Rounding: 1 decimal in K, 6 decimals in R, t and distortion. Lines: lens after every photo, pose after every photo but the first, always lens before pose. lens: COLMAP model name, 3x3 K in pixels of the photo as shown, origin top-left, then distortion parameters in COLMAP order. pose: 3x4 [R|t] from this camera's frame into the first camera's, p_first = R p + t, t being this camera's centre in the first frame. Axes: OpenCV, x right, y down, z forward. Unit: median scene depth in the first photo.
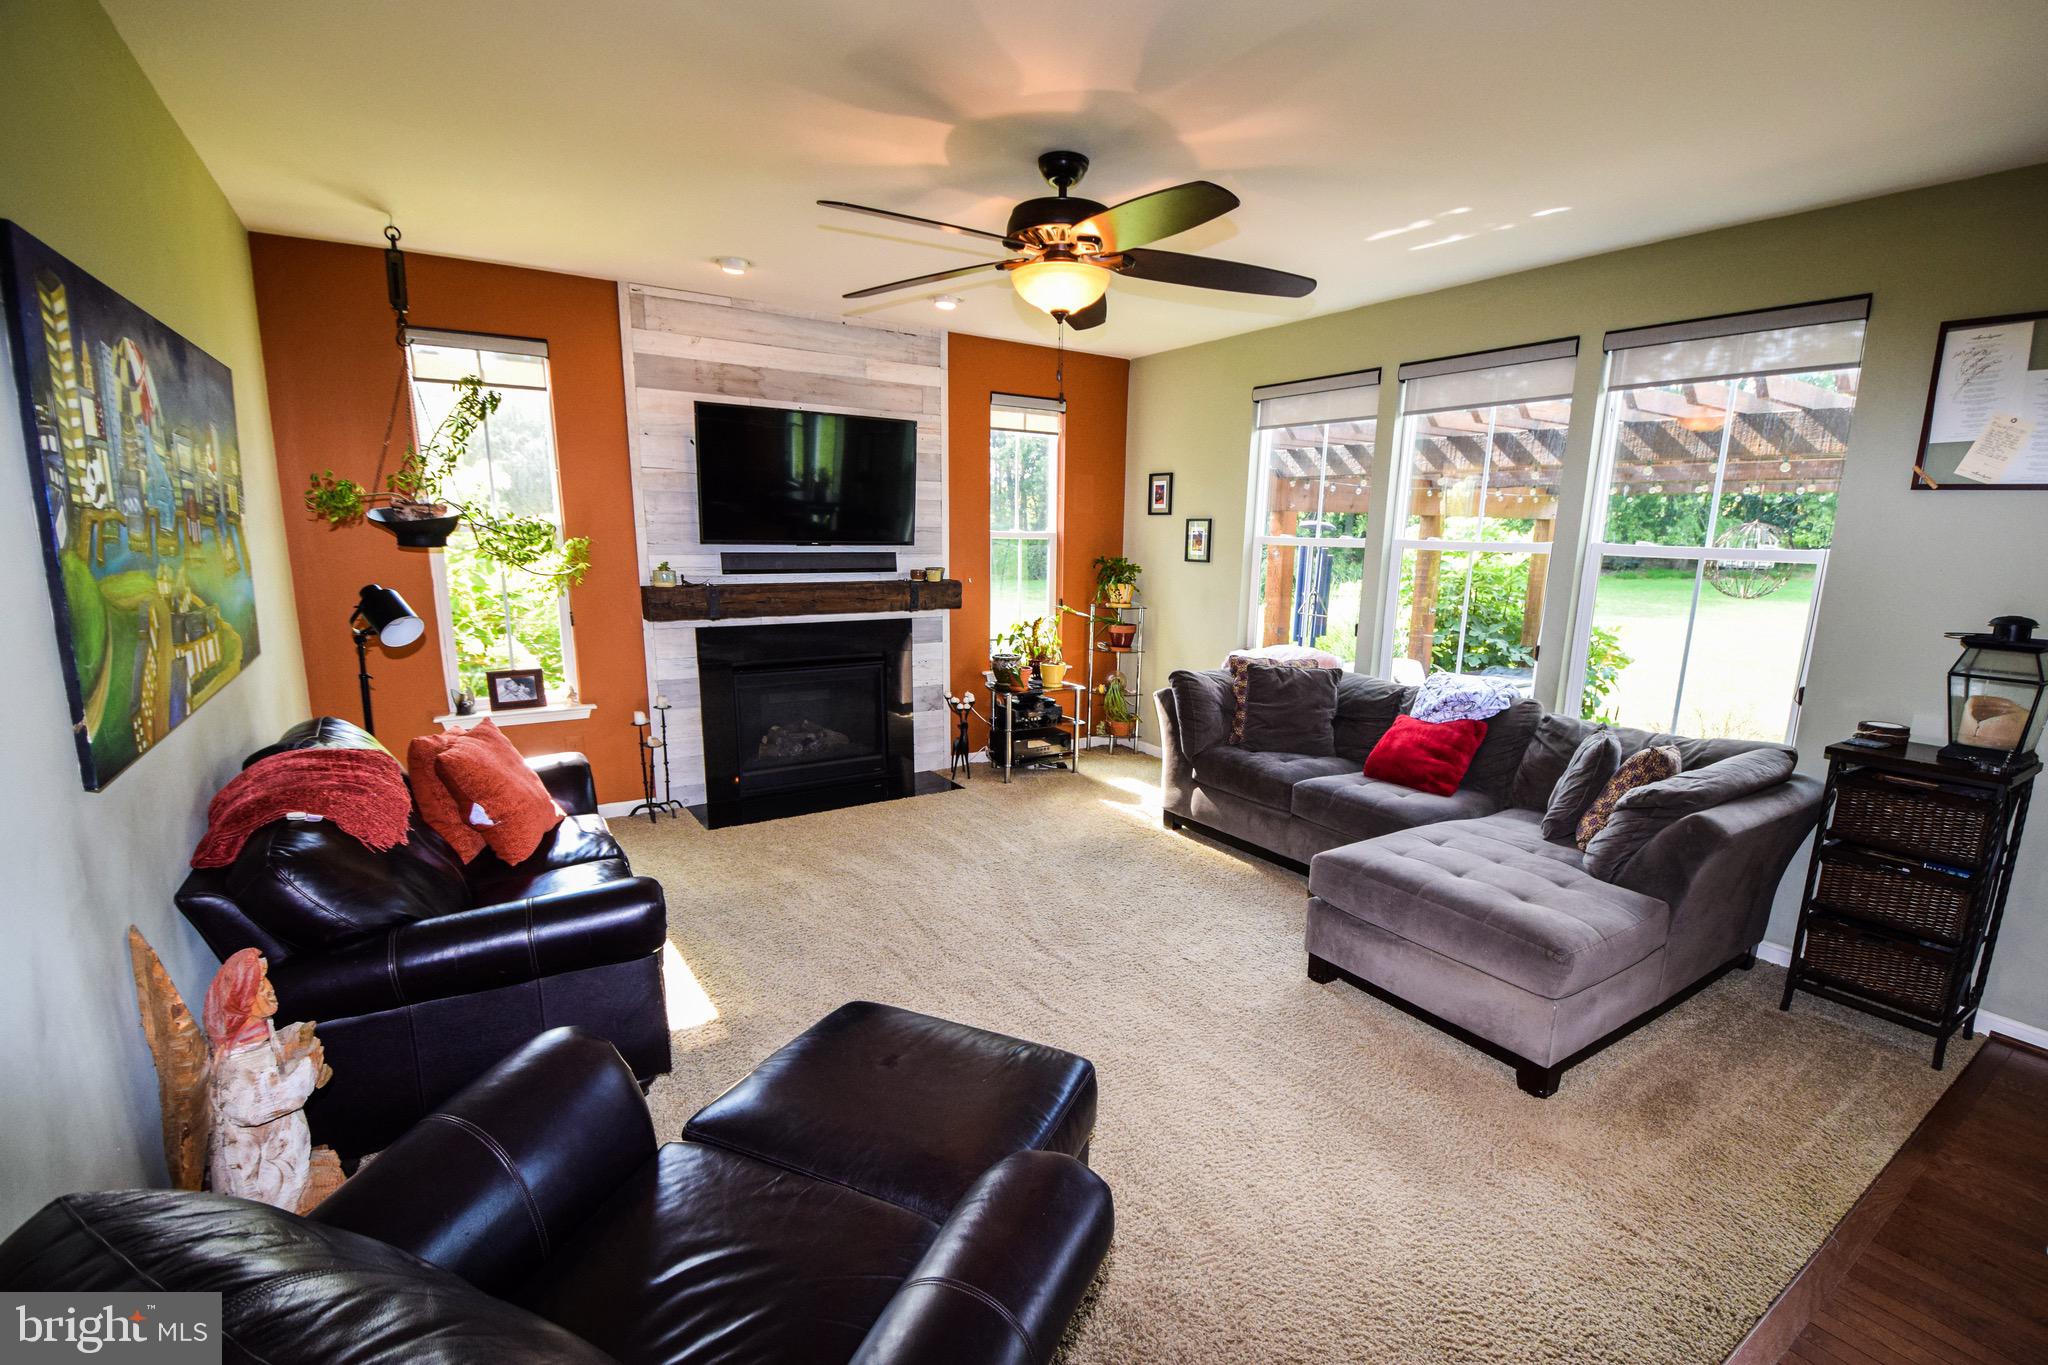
lens RADIAL K [[906.0, 0, 1052.5], [0, 906.0, 717.7], [0, 0, 1]] dist [0.013573, -0.019594]
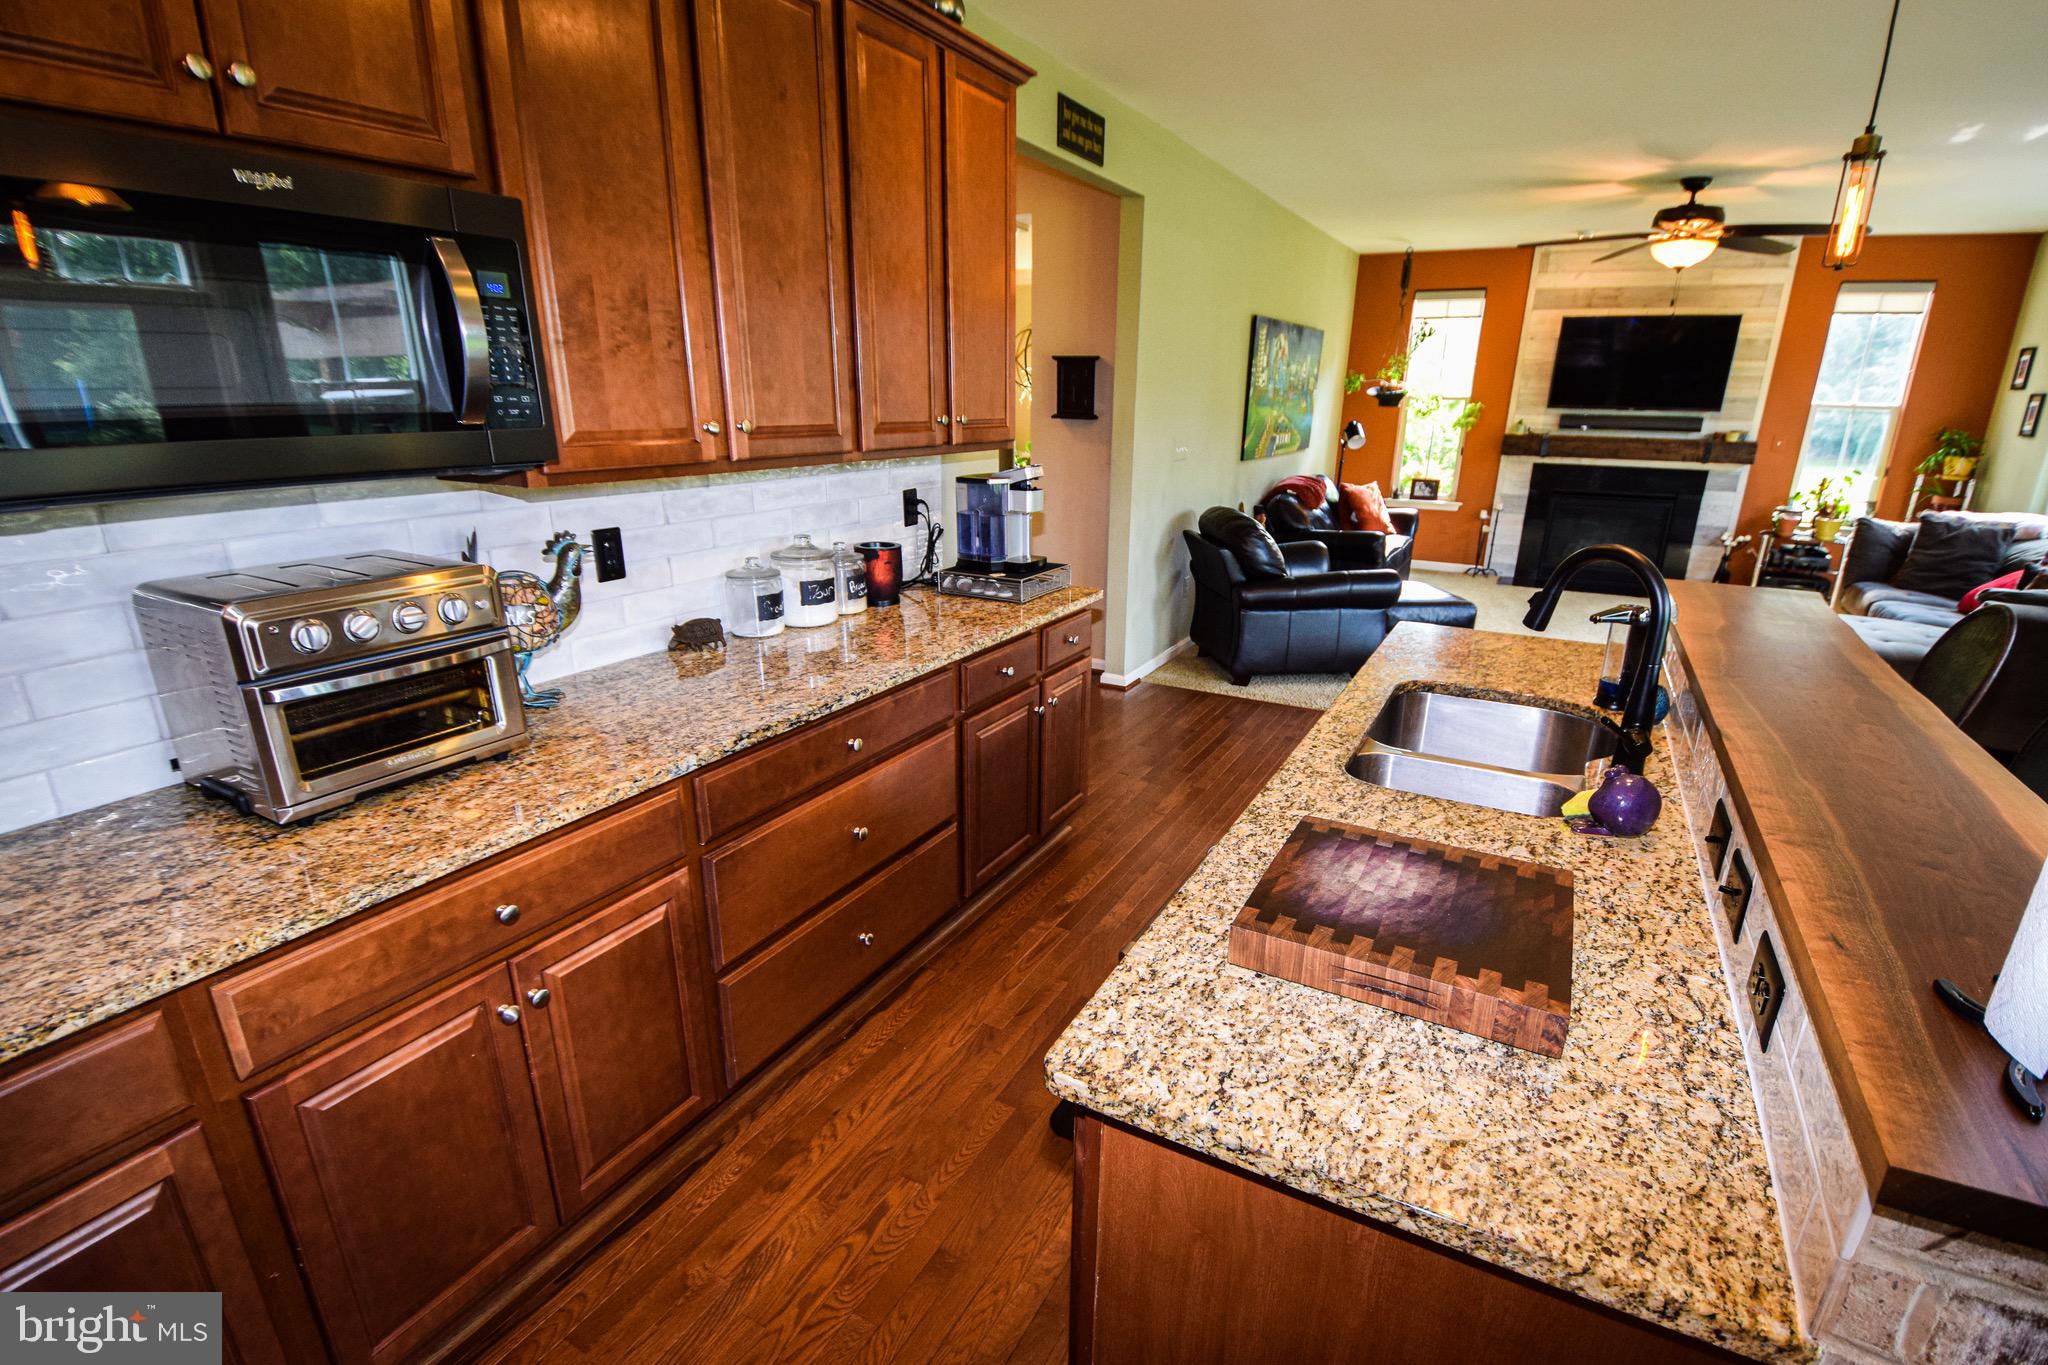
lens RADIAL K [[954.2, 0, 1051.3], [0, 954.2, 719.9], [0, 0, 1]] dist [0.013235, -0.024605]
pose [[0.474266, 0.273843, -0.836709, 0.737470], [-0.184284, 0.960218, 0.209809, 0.138959], [0.860878, 0.054687, 0.505864, -0.555373]]
